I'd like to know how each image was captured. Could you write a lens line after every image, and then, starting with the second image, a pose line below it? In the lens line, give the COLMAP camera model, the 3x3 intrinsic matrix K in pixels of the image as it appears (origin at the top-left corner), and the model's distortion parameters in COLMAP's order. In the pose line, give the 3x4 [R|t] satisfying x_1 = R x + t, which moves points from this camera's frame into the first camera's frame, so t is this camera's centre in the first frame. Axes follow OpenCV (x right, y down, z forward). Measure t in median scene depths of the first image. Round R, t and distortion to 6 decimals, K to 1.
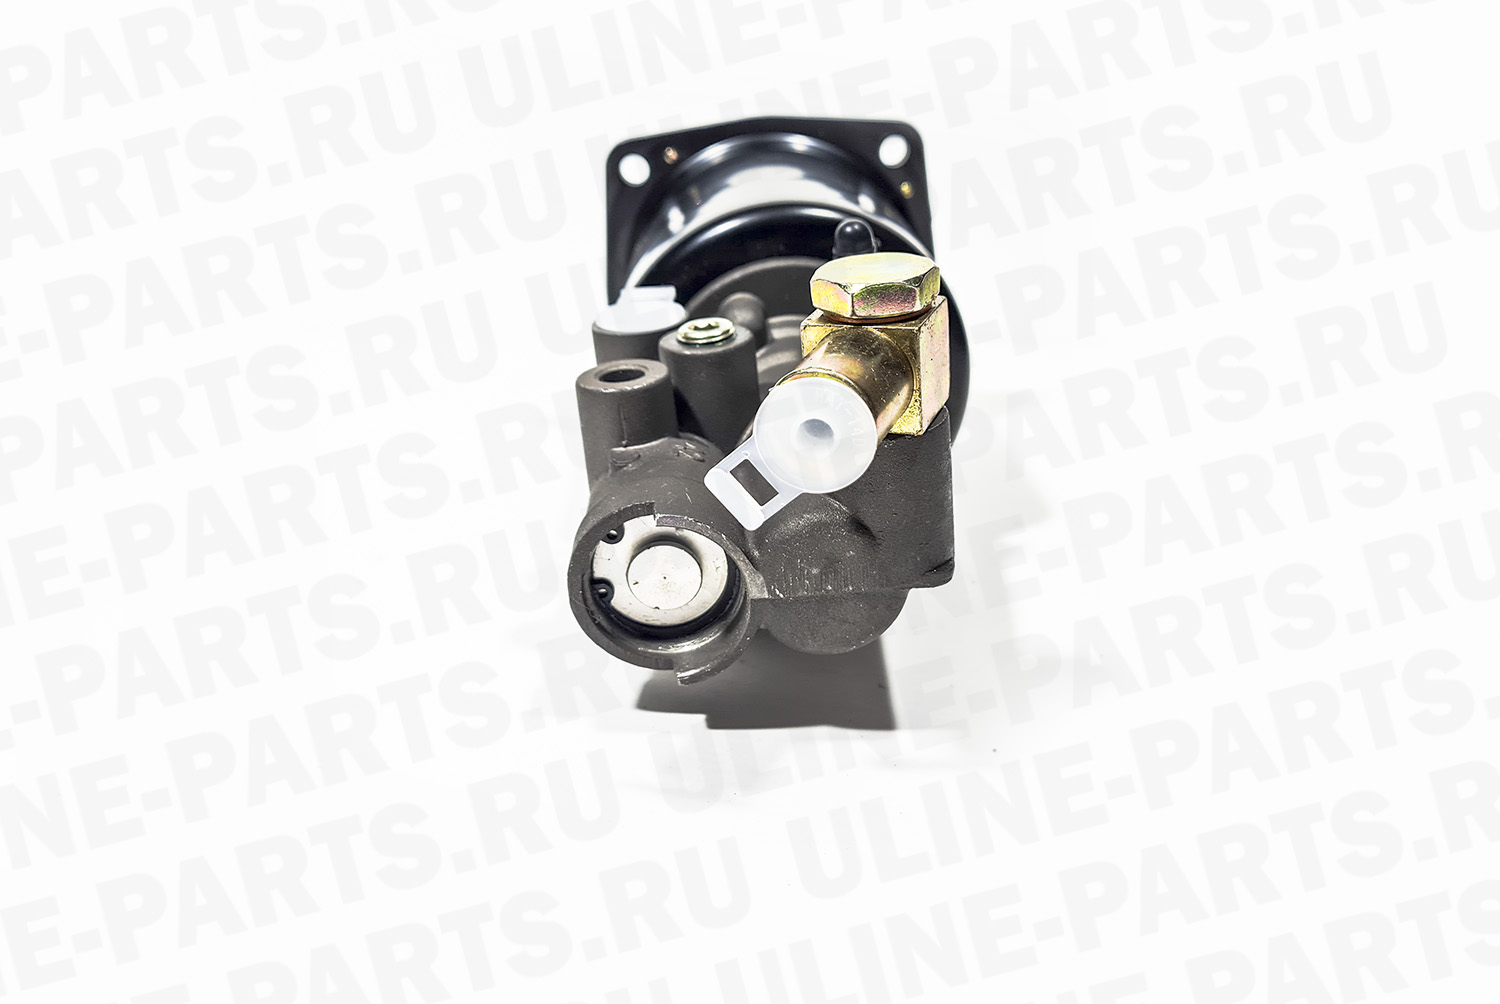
lens RADIAL K [[1122.6, 0, 750.0], [0, 1122.6, 502.0], [0, 0, 1]] dist [0.007325, -0.000148]
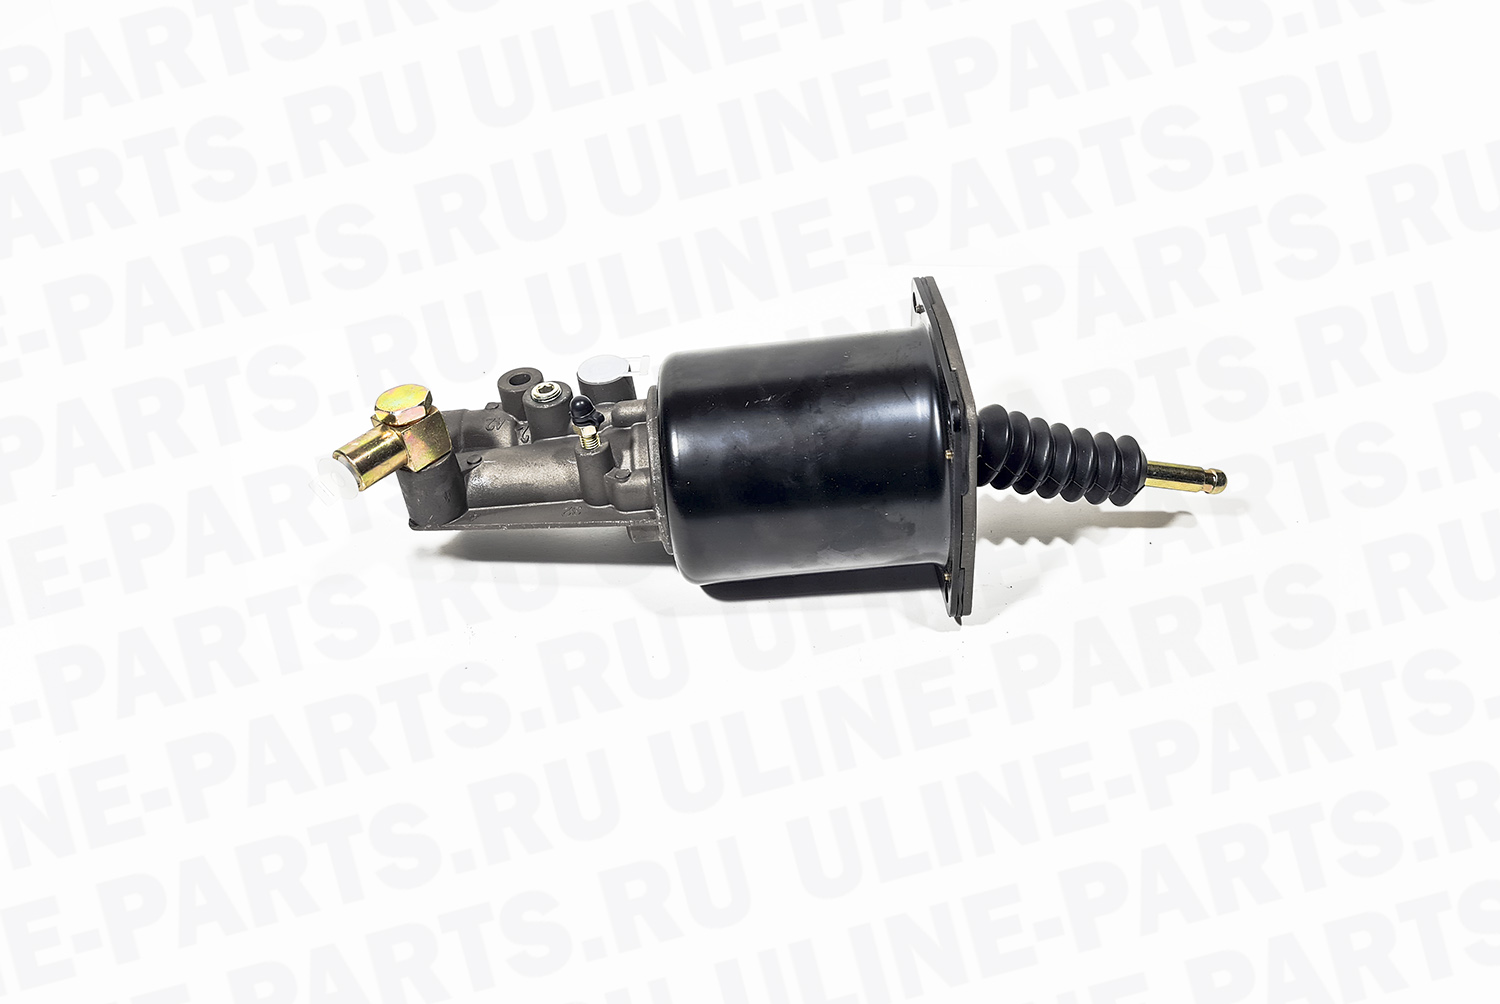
lens RADIAL K [[1125.8, 0, 750.0], [0, 1125.8, 502.0], [0, 0, 1]] dist [-0.001945, 0.003360]
pose [[1.000000, -0.000186, -0.000977, -0.110266], [0.000184, 0.999998, -0.002103, -0.403224], [0.000977, 0.002103, 0.999997, 0.007289]]
